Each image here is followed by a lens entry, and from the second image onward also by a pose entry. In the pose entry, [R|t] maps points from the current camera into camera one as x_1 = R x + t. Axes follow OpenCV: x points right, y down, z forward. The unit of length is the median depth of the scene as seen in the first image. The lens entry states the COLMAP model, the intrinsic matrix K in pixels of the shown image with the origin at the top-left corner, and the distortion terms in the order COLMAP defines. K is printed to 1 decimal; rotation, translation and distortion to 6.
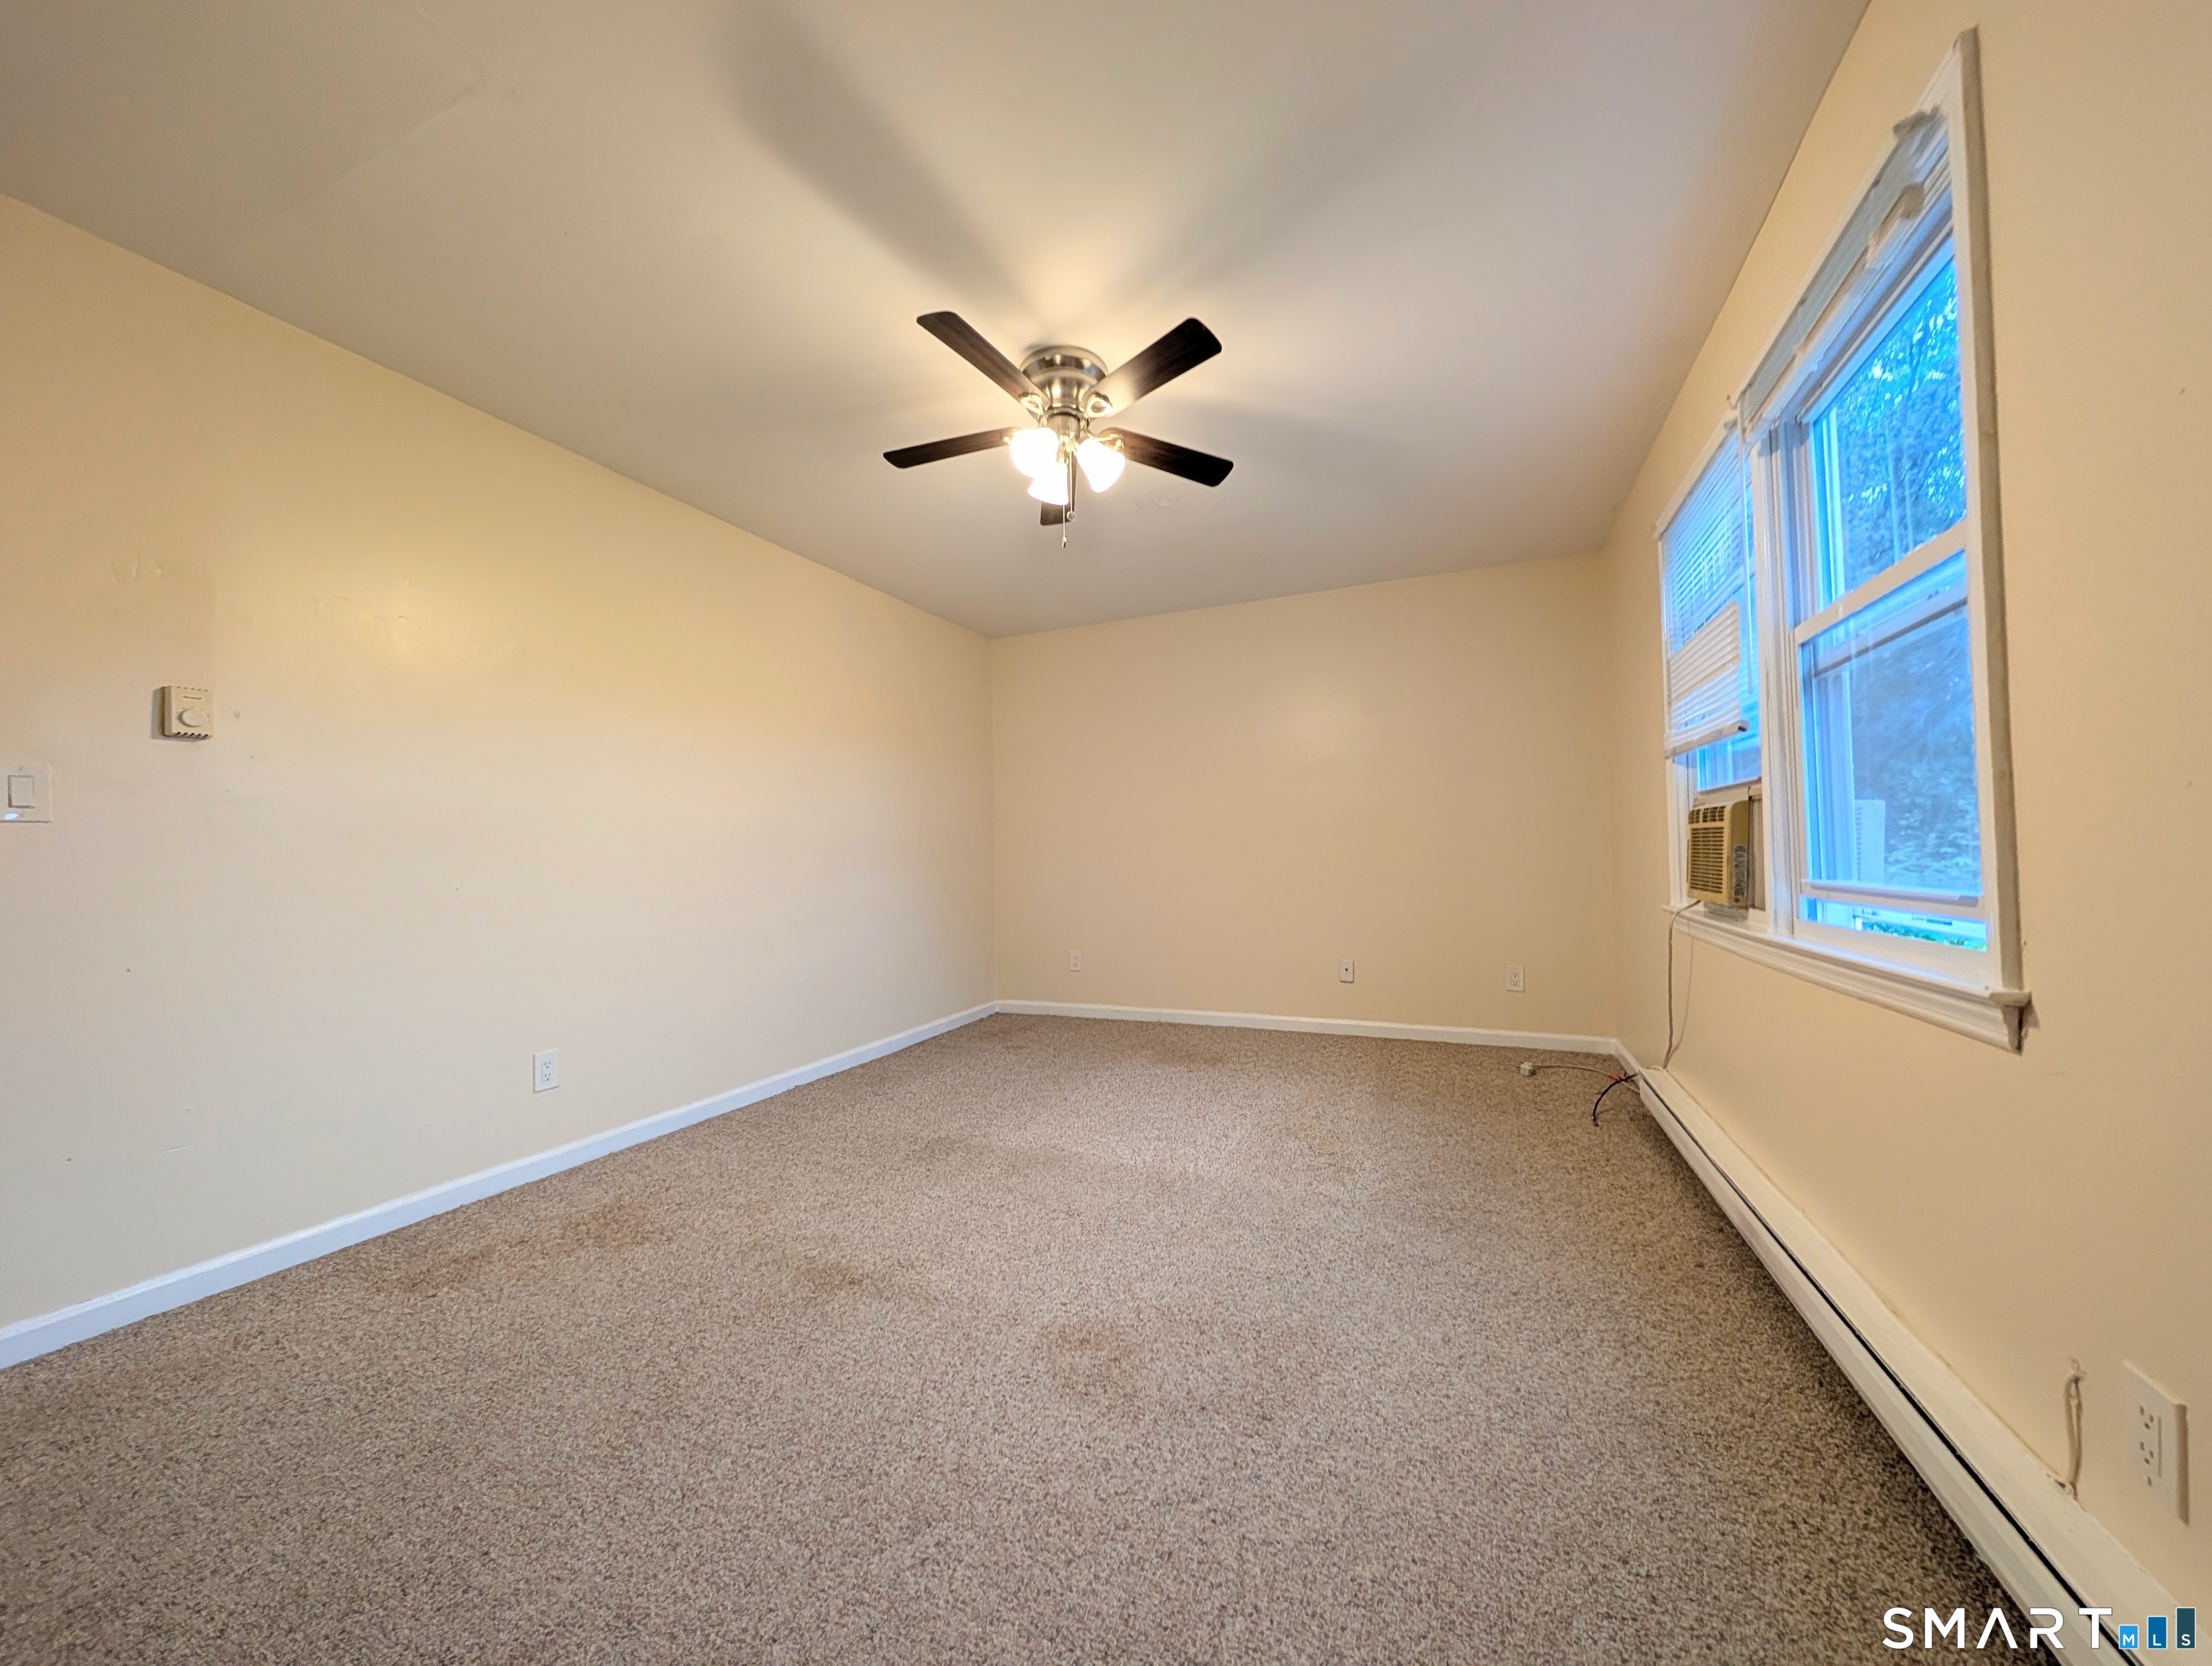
lens RADIAL K [[802.3, 0, 1119.1], [0, 802.3, 835.4], [0, 0, 1]] dist [0.000751, -0.000106]
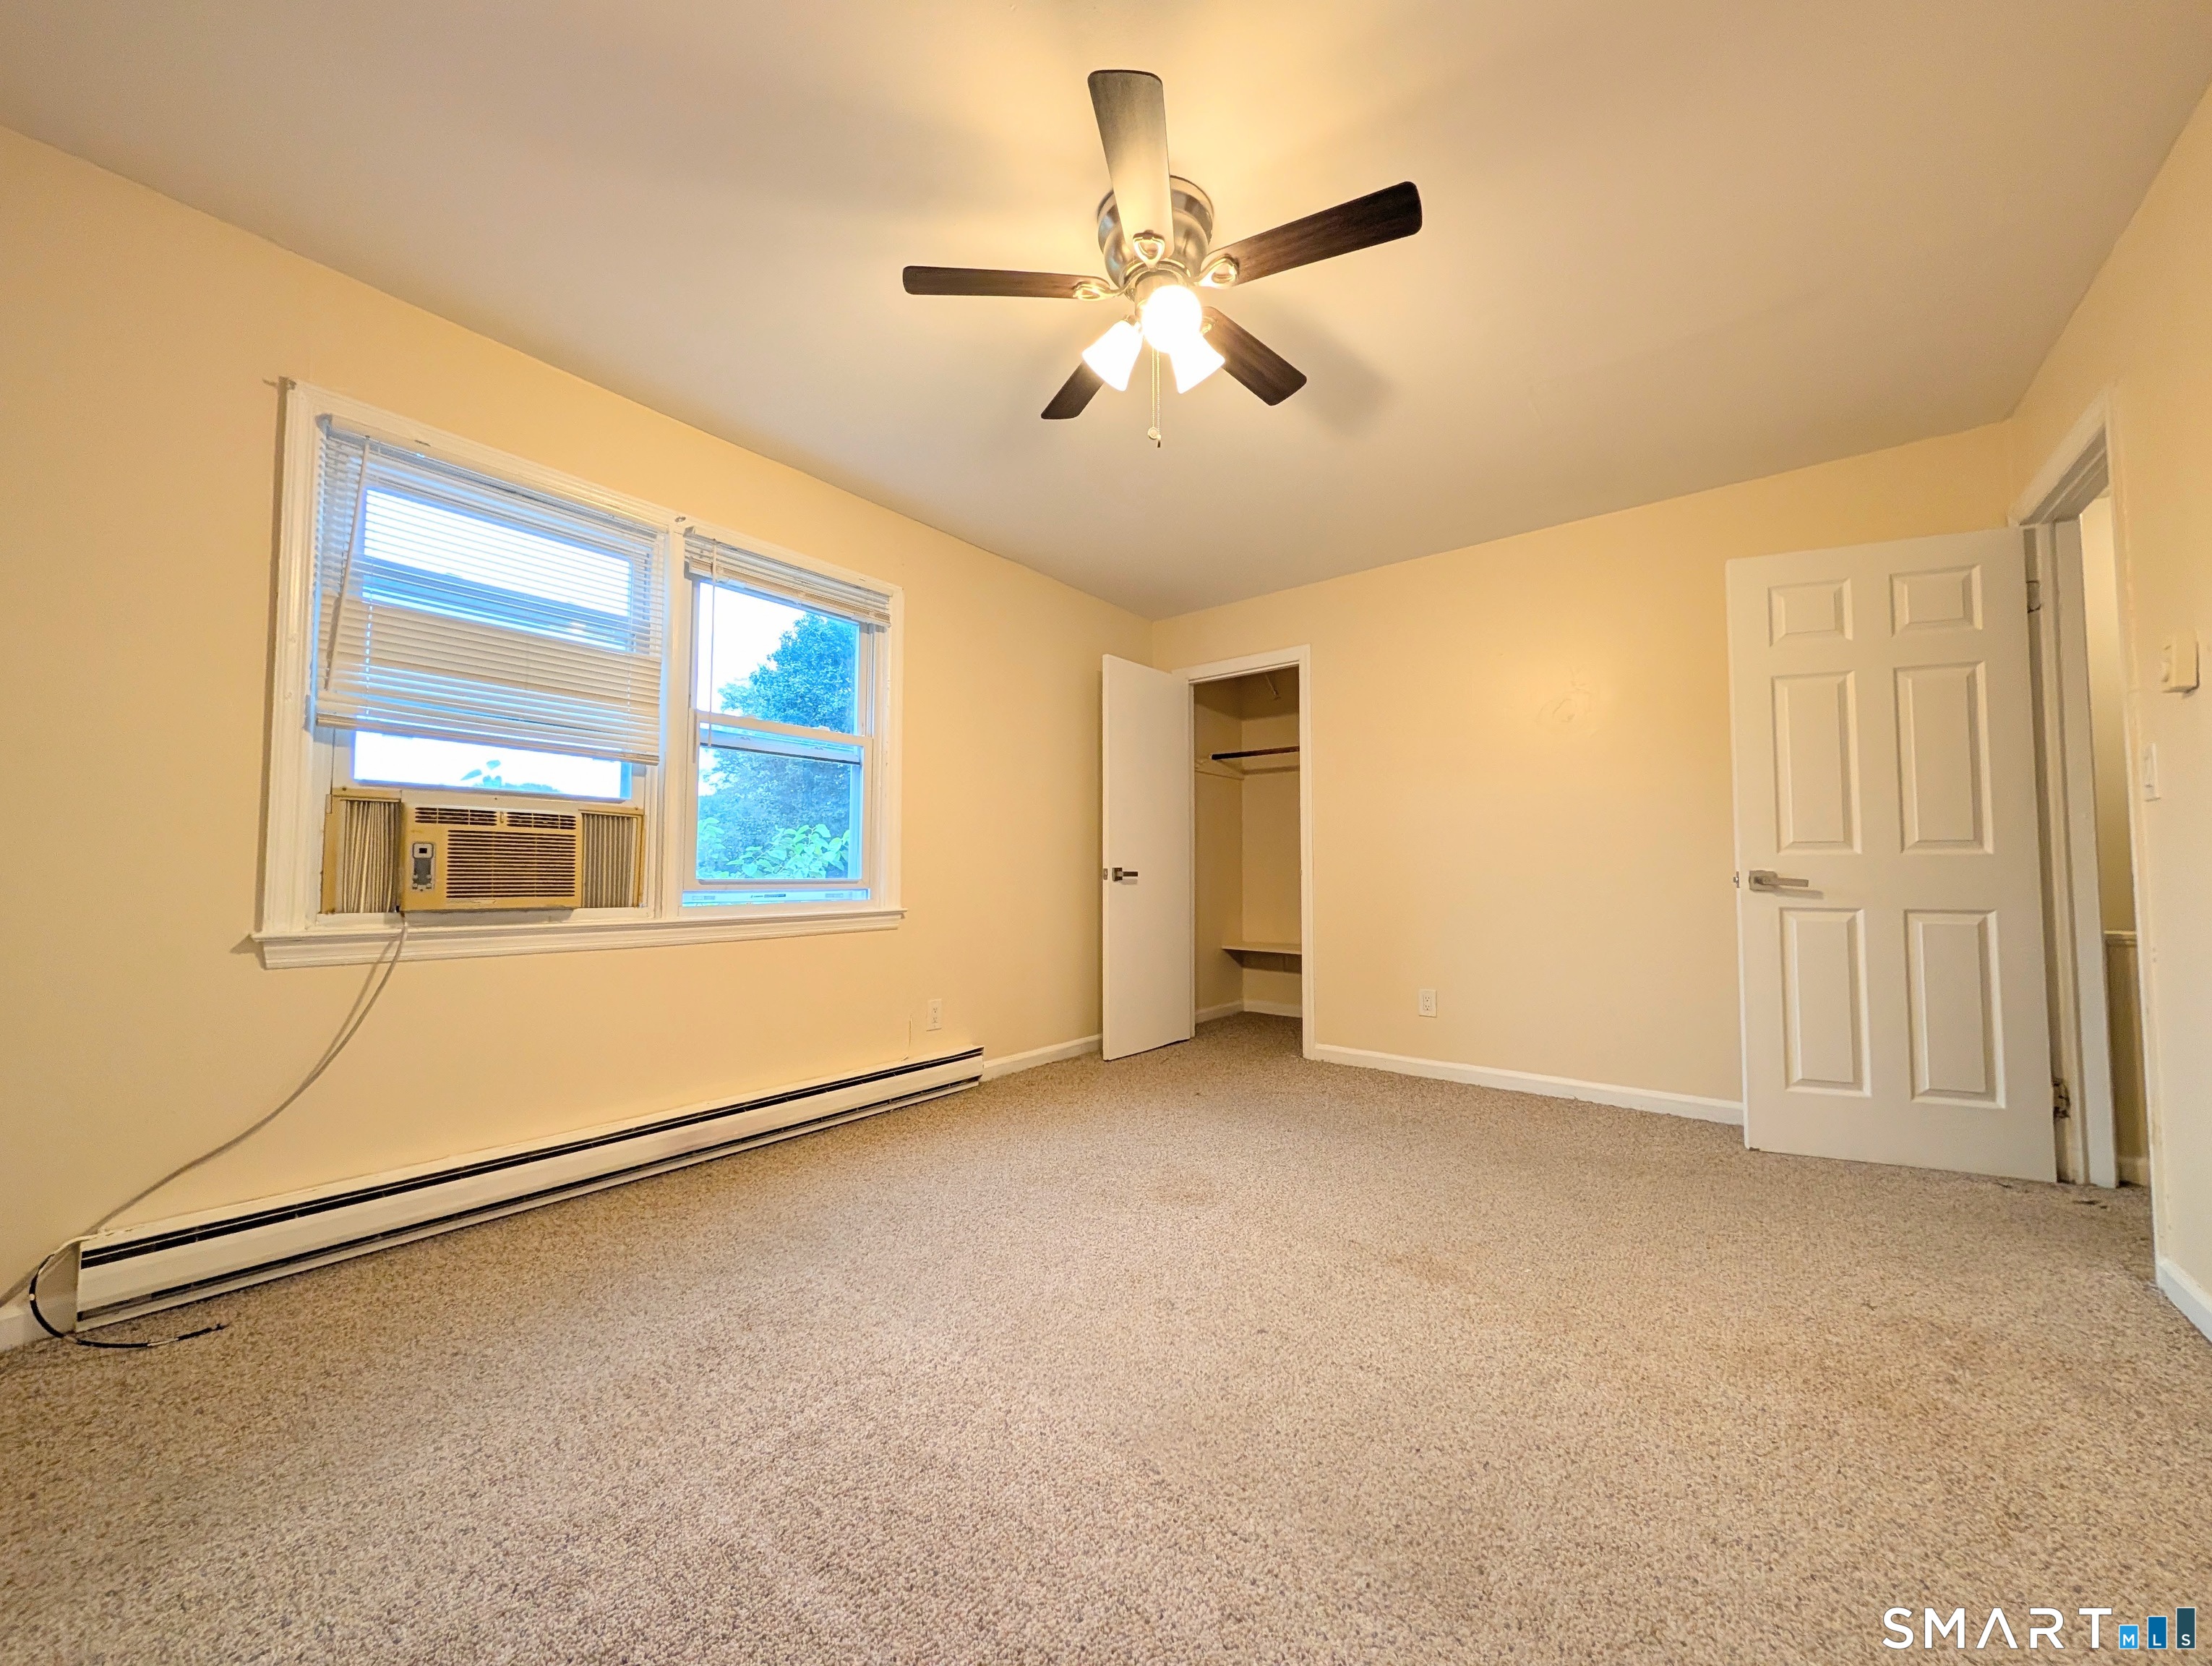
lens RADIAL K [[795.1, 0, 1104.5], [0, 795.1, 837.4], [0, 0, 1]] dist [0.000342, -0.000014]
pose [[-0.961763, 0.026186, 0.272628, -0.185401], [0.005799, 0.997143, -0.075318, 0.064017], [-0.273821, -0.070857, -0.959167, 1.492648]]
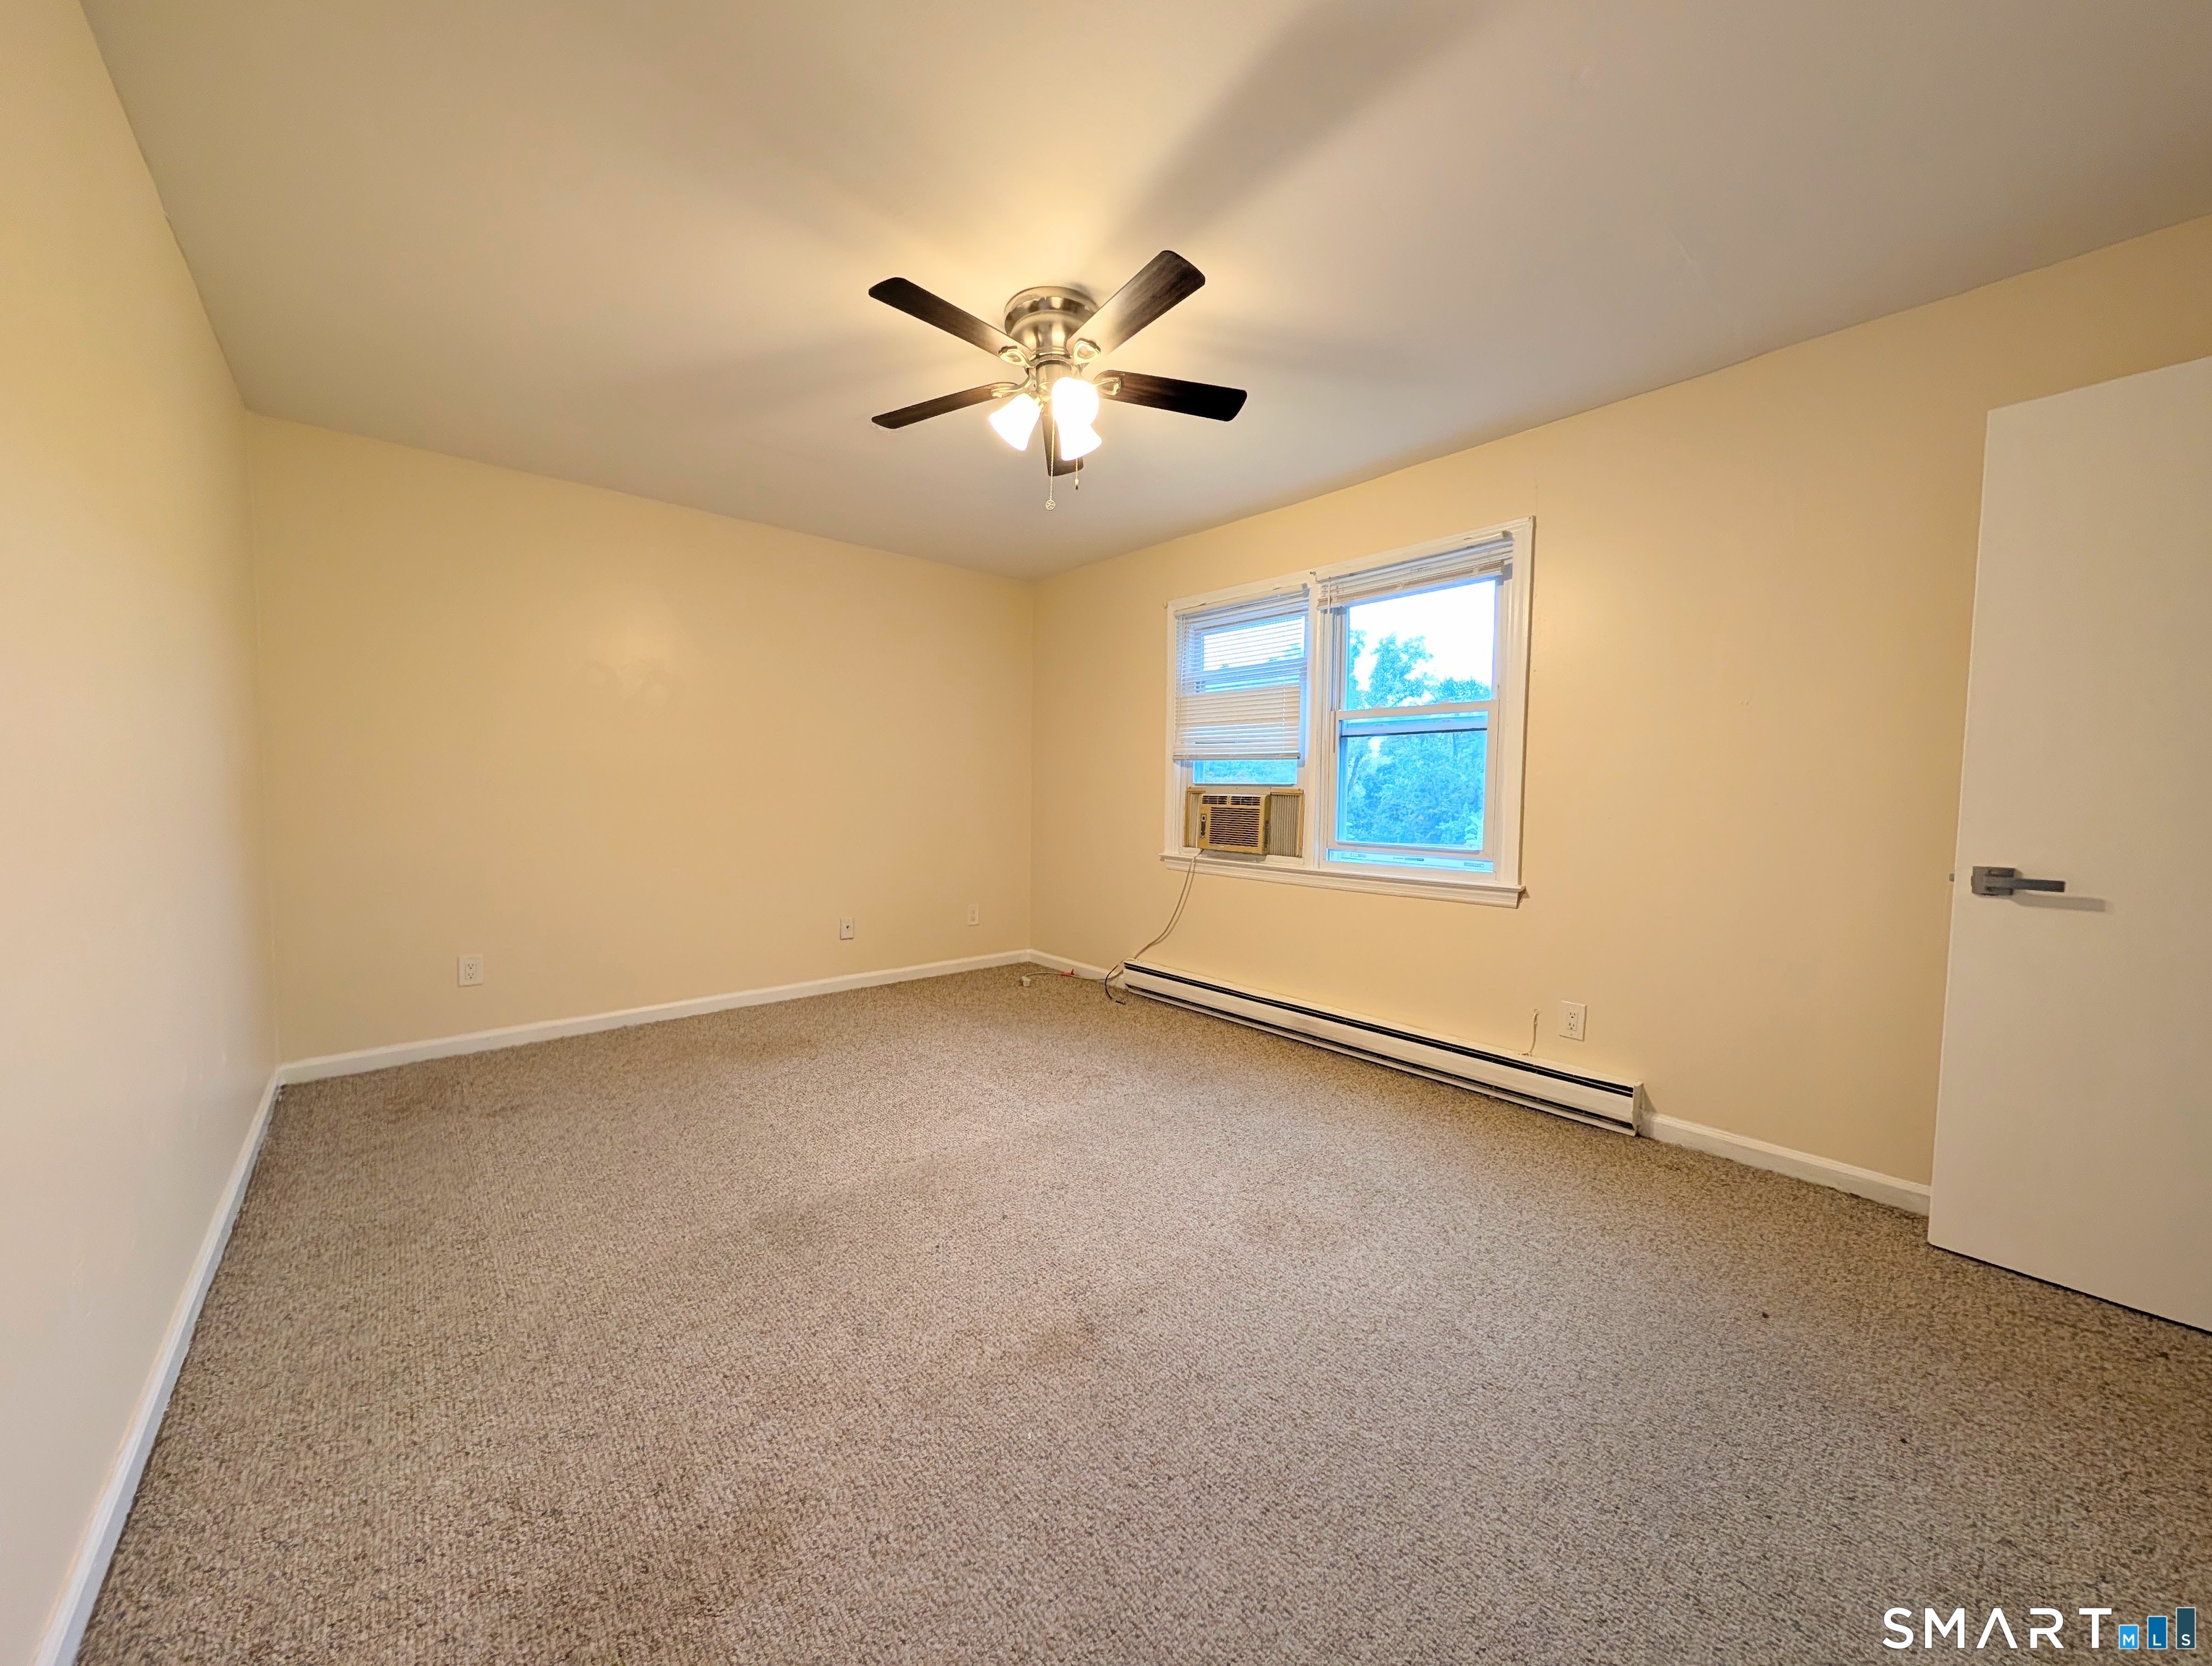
lens RADIAL K [[795.1, 0, 1104.5], [0, 795.1, 837.4], [0, 0, 1]] dist [0.000342, -0.000014]
pose [[0.433932, -0.033781, 0.900312, -0.774422], [-0.040879, 0.997529, 0.057132, -0.027031], [-0.900018, -0.061595, 0.431479, 0.449220]]
